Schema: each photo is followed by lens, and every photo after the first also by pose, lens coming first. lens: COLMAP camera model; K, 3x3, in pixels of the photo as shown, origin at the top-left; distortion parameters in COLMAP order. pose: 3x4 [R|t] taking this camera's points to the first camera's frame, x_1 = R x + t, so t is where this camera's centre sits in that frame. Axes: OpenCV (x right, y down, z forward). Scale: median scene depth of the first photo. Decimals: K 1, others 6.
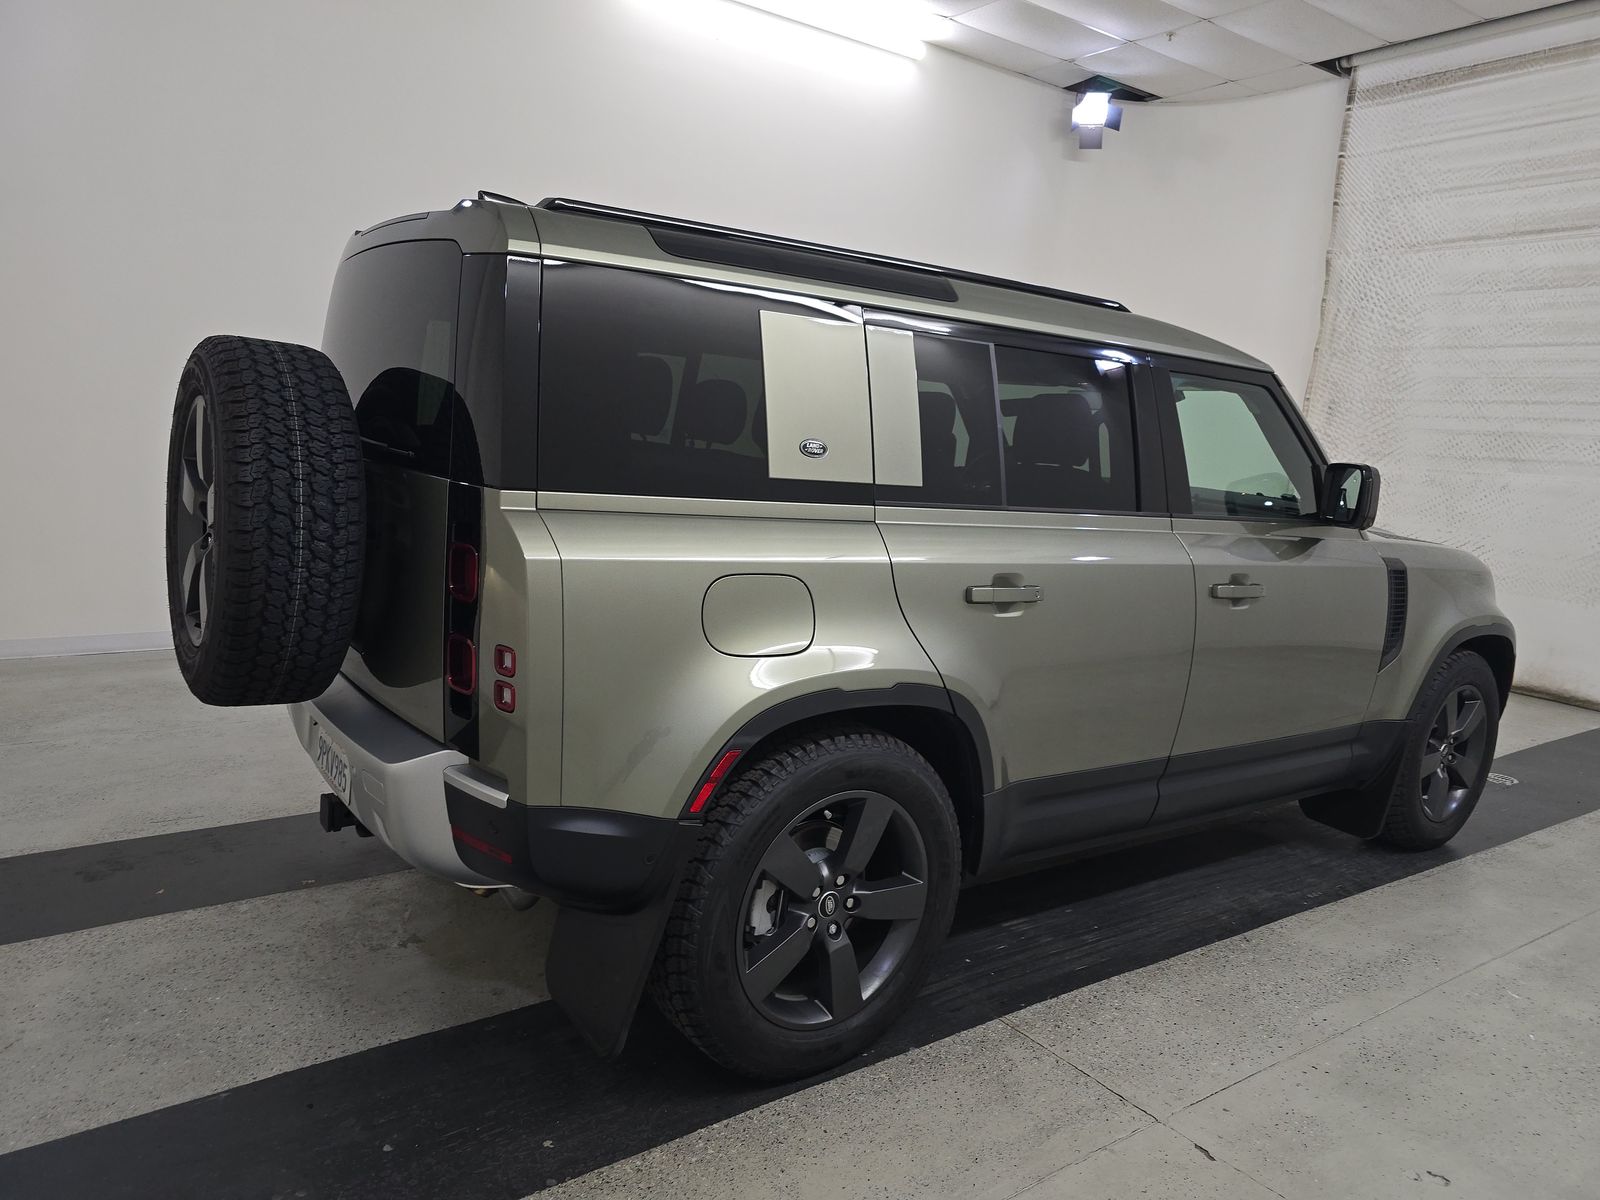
lens RADIAL K [[1129.4, 0, 800.0], [0, 1129.4, 600.0], [0, 0, 1]] dist [0.040808, -0.040108]
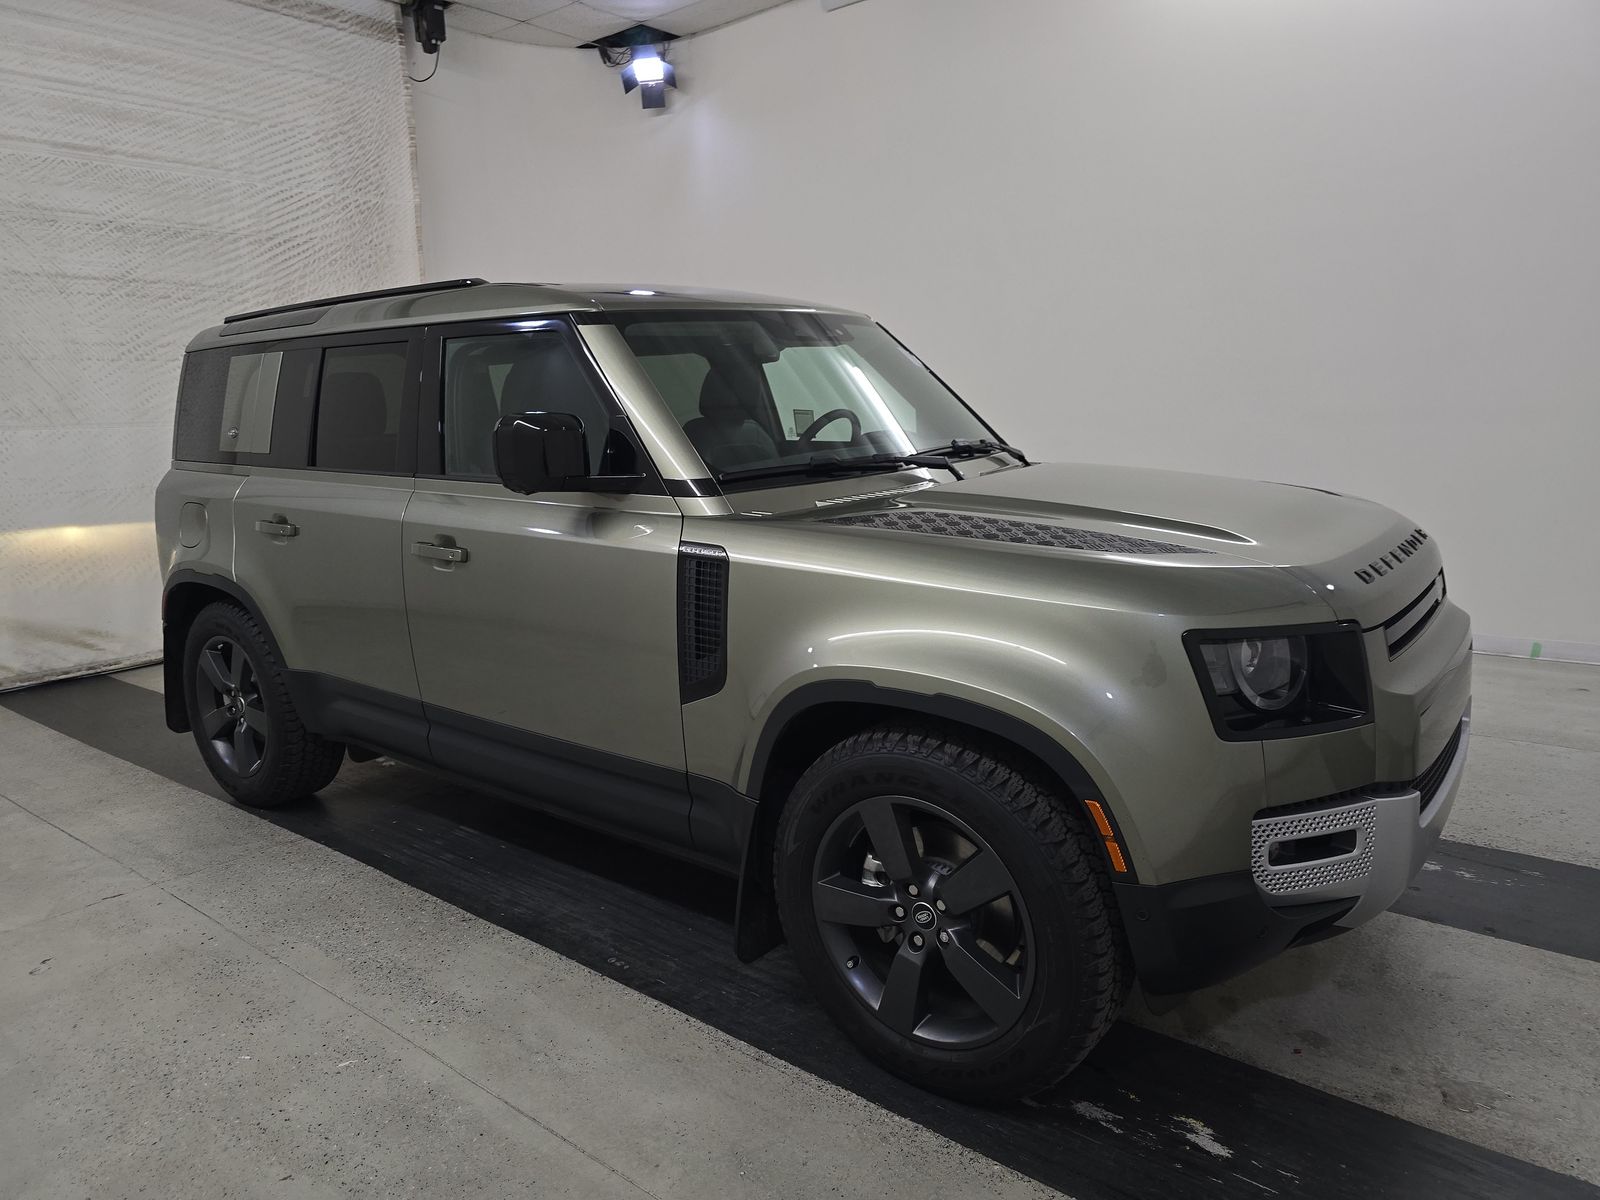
lens RADIAL K [[1129.4, 0, 800.0], [0, 1129.4, 600.0], [0, 0, 1]] dist [0.040808, -0.040108]
pose [[0.235761, 0.090794, -0.967560, 1.392878], [-0.102215, 0.992420, 0.068220, -0.063955], [0.966421, 0.082815, 0.243255, 1.042978]]
